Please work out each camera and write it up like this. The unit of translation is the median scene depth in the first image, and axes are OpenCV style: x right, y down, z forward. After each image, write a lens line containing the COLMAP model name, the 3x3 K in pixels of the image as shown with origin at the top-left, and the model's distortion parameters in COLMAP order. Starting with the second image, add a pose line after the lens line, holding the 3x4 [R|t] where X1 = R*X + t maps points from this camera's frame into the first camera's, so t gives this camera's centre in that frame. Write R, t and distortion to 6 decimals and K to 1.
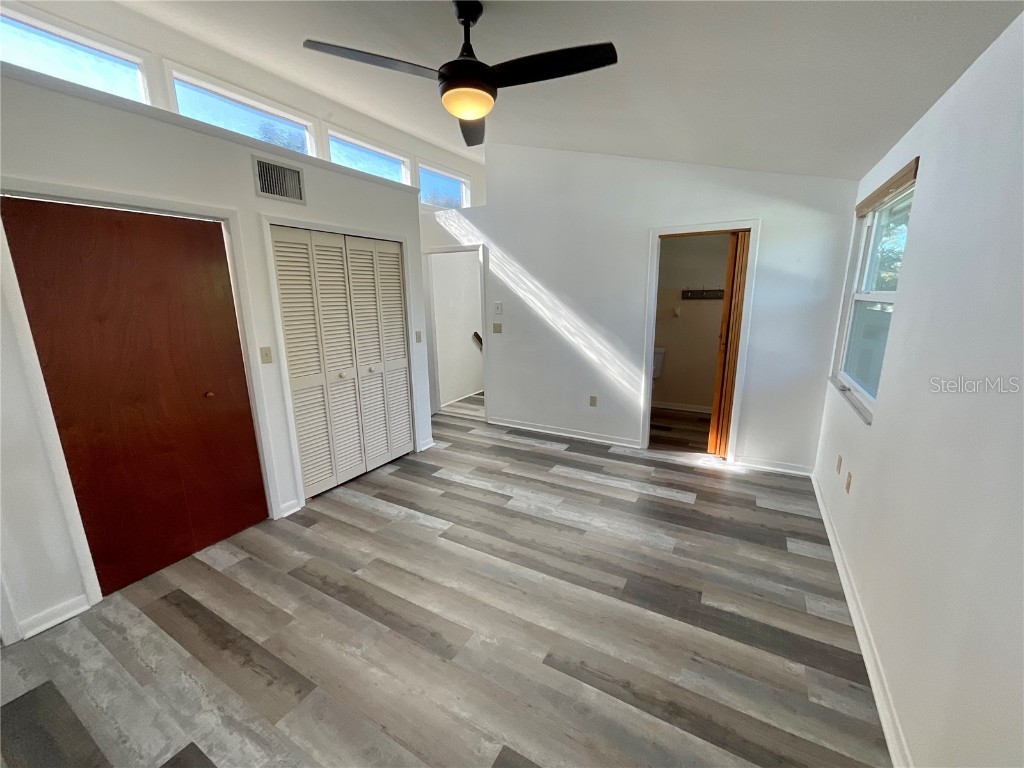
lens RADIAL K [[414.6, 0, 514.1], [0, 414.6, 383.4], [0, 0, 1]] dist [0.000717, 0.000490]
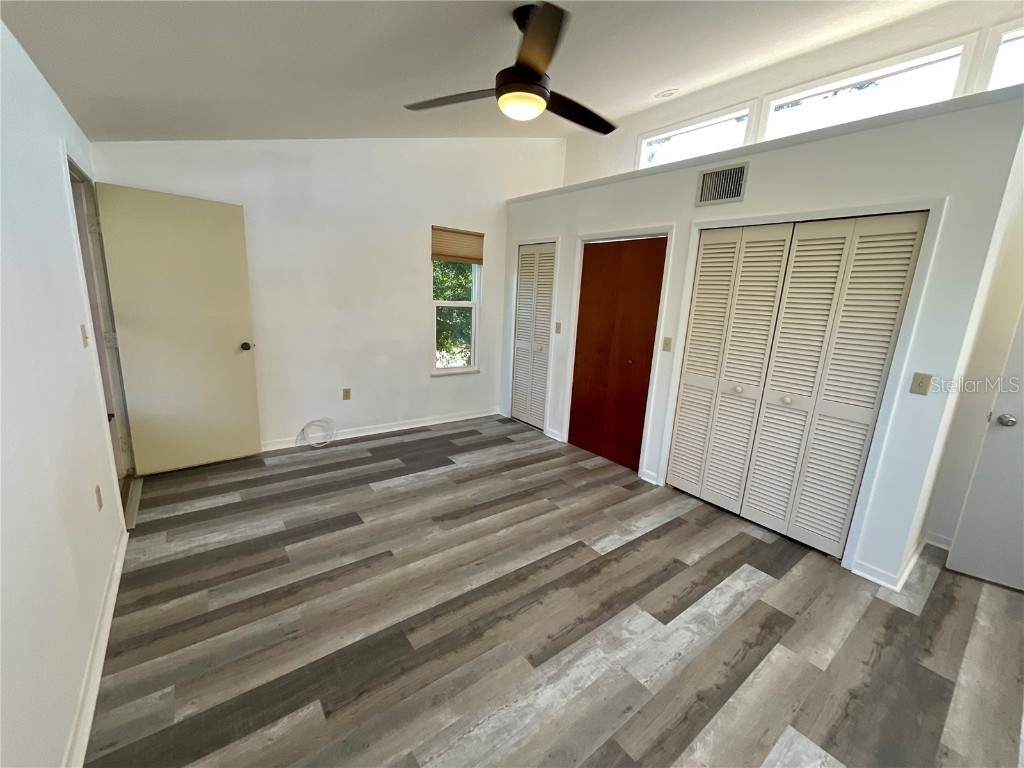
lens RADIAL K [[414.6, 0, 514.1], [0, 414.6, 383.4], [0, 0, 1]] dist [0.000717, 0.000490]
pose [[-0.381737, 0.189073, -0.904726, 0.662327], [-0.242738, 0.923985, 0.295518, -0.210061], [0.891827, 0.332421, -0.306823, 1.018914]]
